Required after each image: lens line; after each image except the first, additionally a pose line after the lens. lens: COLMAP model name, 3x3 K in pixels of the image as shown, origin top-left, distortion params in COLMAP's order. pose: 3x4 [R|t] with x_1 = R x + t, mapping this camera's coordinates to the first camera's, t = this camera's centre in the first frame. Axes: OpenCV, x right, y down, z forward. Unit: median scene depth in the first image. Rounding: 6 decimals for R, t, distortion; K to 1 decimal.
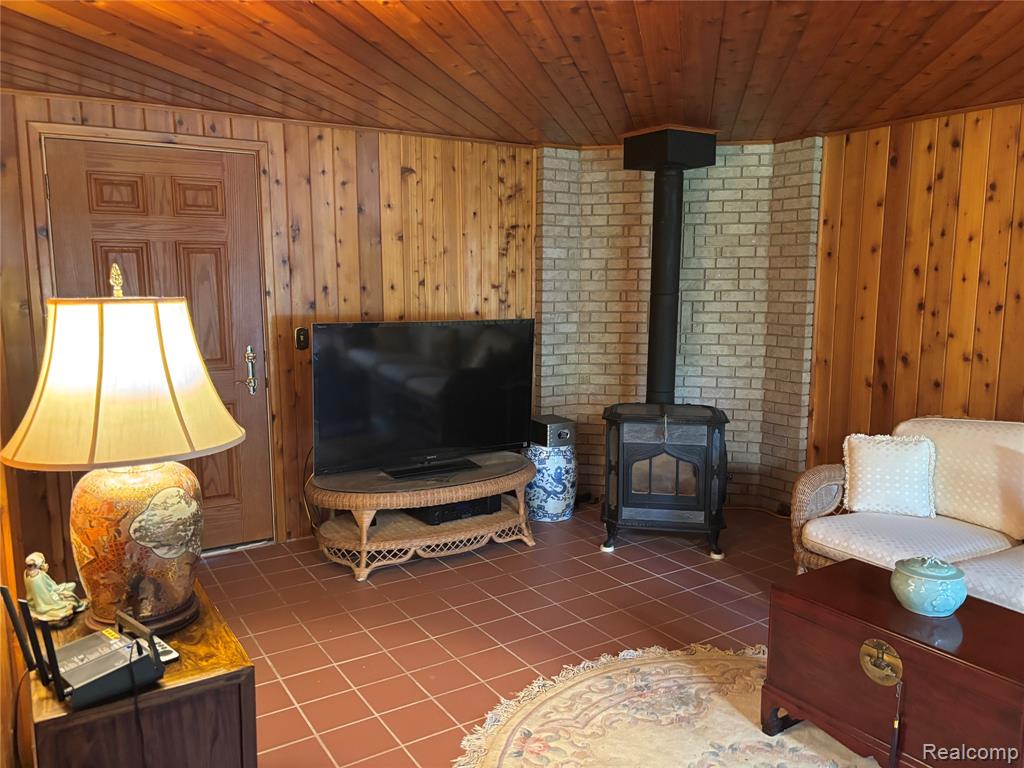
lens RADIAL K [[779.4, 0, 508.5], [0, 779.4, 389.6], [0, 0, 1]] dist [0.027428, -0.037682]
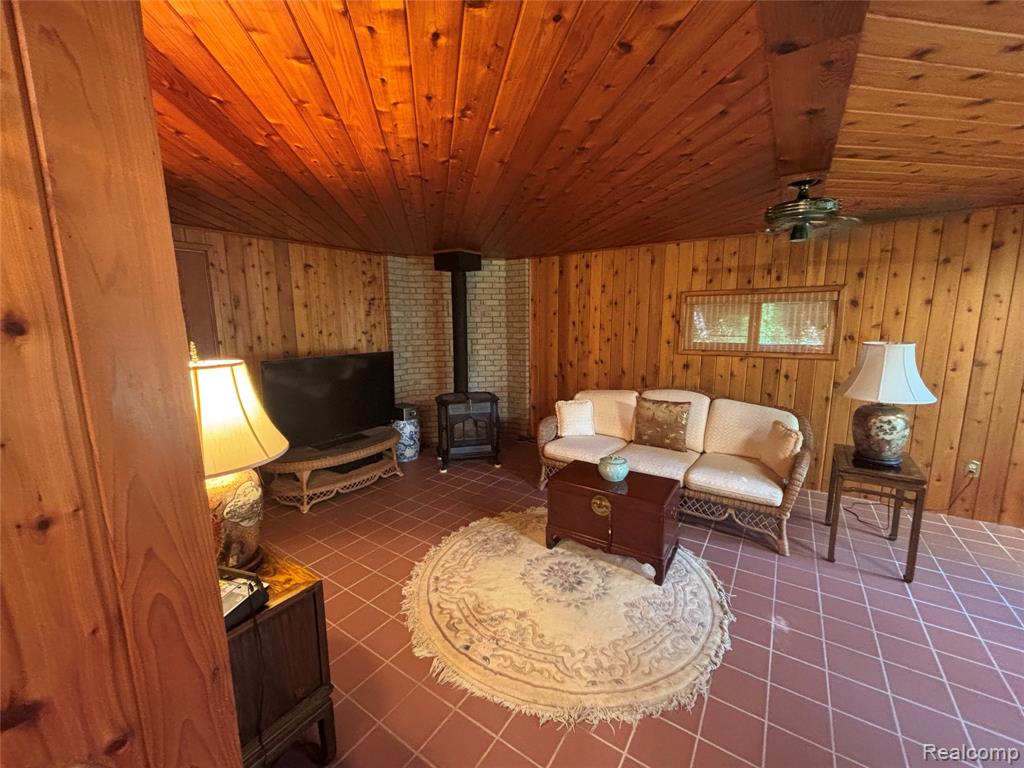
lens RADIAL K [[414.3, 0, 515.1], [0, 414.3, 382.7], [0, 0, 1]] dist [-0.000028, 0.000666]
pose [[0.914057, -0.068352, 0.399784, -0.105206], [0.064207, 0.997654, 0.023770, -0.024637], [-0.400471, 0.003942, 0.916301, 0.005714]]
